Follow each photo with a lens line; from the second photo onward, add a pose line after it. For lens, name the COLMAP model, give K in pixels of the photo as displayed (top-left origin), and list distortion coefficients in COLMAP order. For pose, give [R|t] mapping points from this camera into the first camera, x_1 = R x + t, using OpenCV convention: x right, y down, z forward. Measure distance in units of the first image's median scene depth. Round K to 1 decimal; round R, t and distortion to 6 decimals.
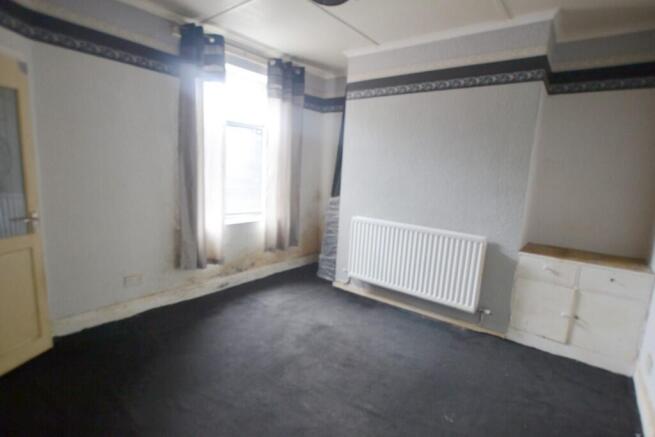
lens RADIAL K [[333.9, 0, 327.5], [0, 333.9, 222.3], [0, 0, 1]] dist [-0.016948, 0.000795]
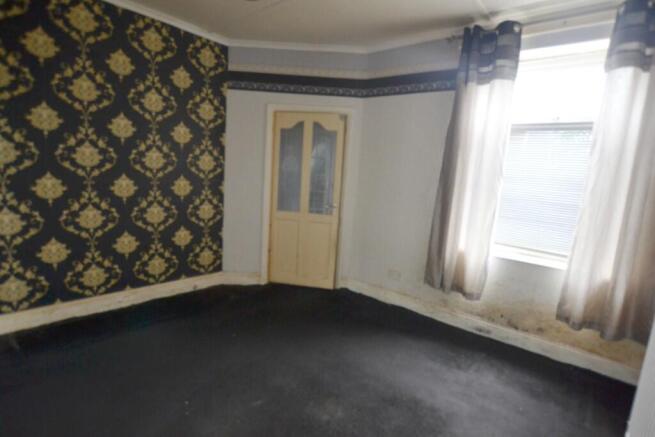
lens RADIAL K [[333.9, 0, 327.5], [0, 333.9, 222.3], [0, 0, 1]] dist [-0.016948, 0.000795]
pose [[-0.030717, 0.109619, -0.993499, 0.497222], [-0.219775, 0.968902, 0.113700, -0.076387], [0.975067, 0.221839, -0.005670, 0.624991]]
